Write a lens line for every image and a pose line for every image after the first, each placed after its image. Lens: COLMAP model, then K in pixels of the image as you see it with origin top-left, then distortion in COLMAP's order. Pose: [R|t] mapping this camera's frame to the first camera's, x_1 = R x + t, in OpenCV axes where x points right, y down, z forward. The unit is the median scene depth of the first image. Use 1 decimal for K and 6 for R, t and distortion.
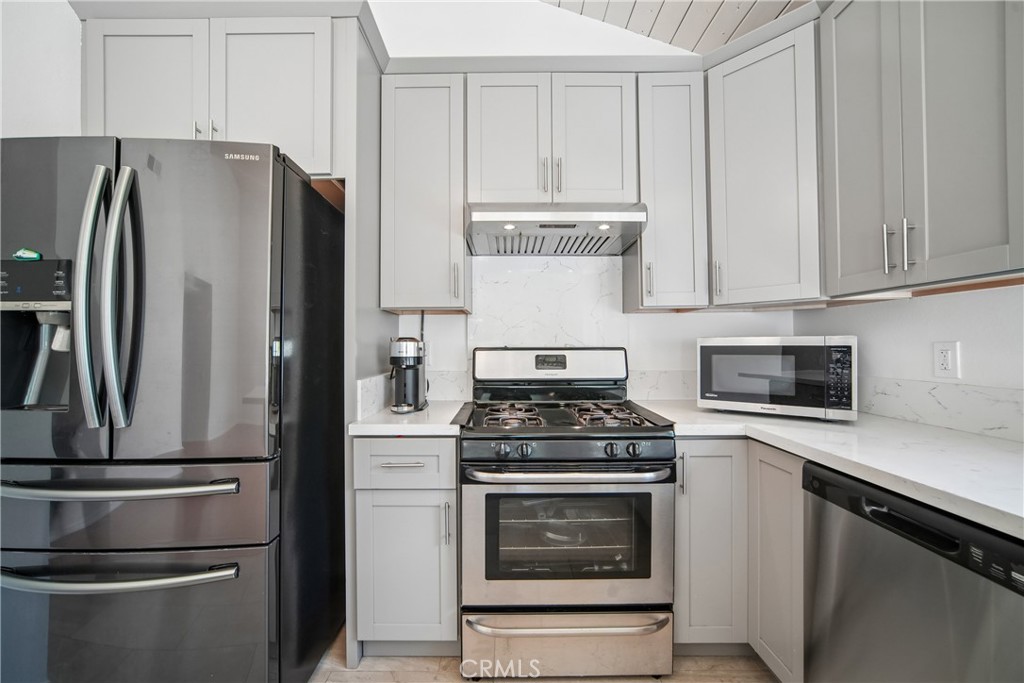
lens RADIAL K [[407.0, 0, 512.0], [0, 407.0, 341.5], [0, 0, 1]] dist [-0.009544, 0.000398]
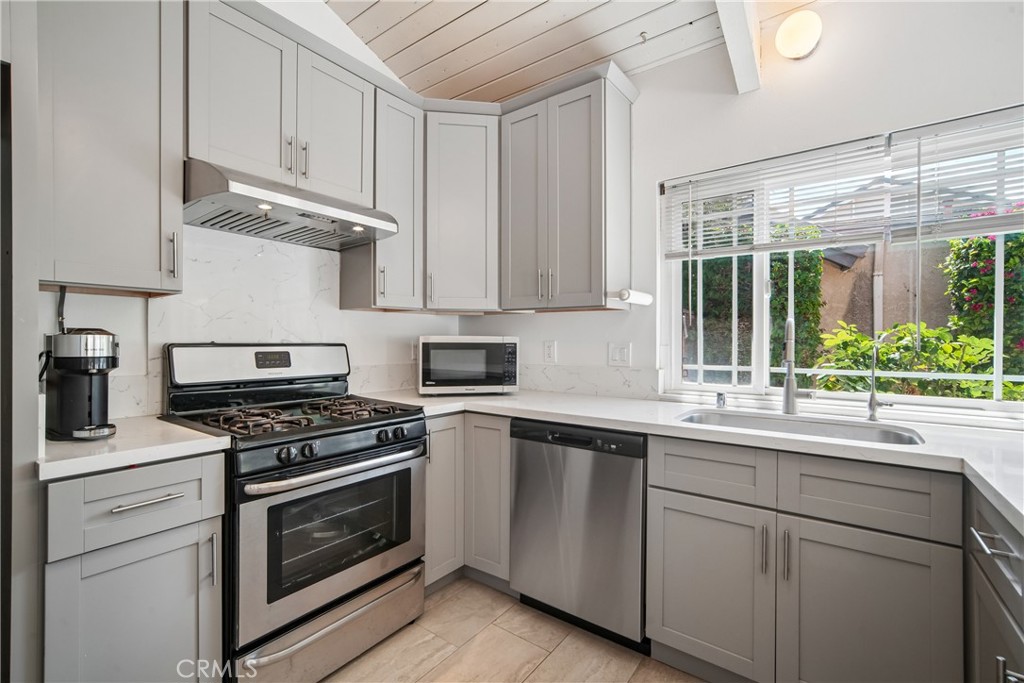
lens RADIAL K [[450.8, 0, 512.0], [0, 450.8, 341.5], [0, 0, 1]] dist [0.000891, 0.000546]
pose [[0.602540, 0.006216, 0.798064, -0.481535], [-0.014837, 0.999884, 0.003414, -0.000955], [-0.797951, -0.013898, 0.602563, -0.016362]]
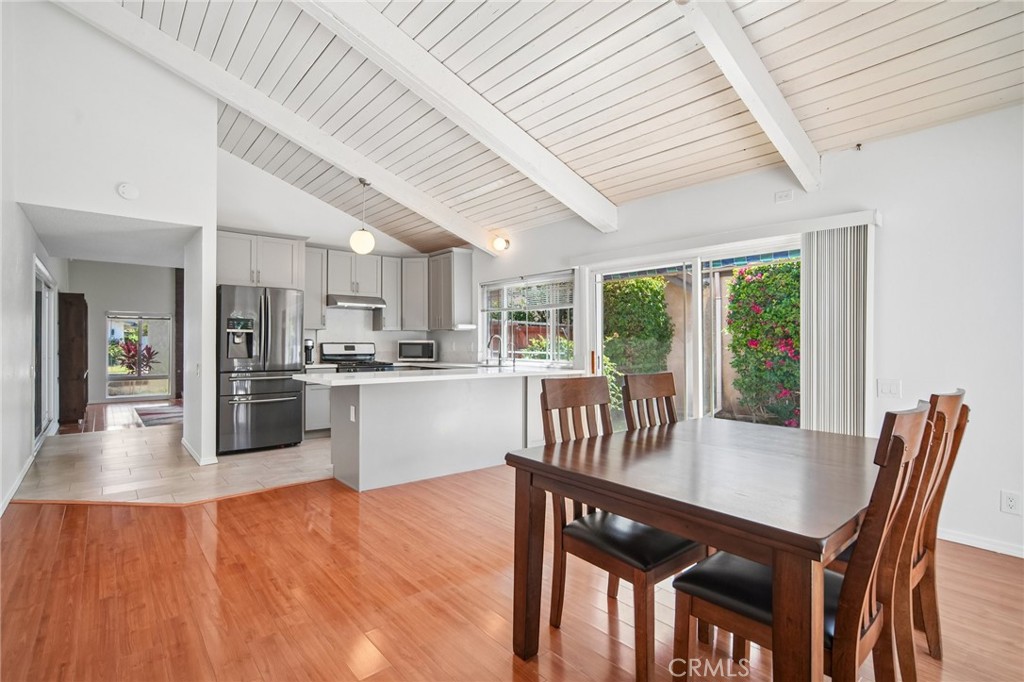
lens RADIAL K [[450.8, 0, 512.0], [0, 450.8, 341.0], [0, 0, 1]] dist [0.000891, 0.000546]
pose [[0.741605, 0.008278, 0.670786, -1.496392], [-0.012839, 0.999916, 0.001856, -0.024028], [-0.670714, -0.009988, 0.741649, -2.662703]]
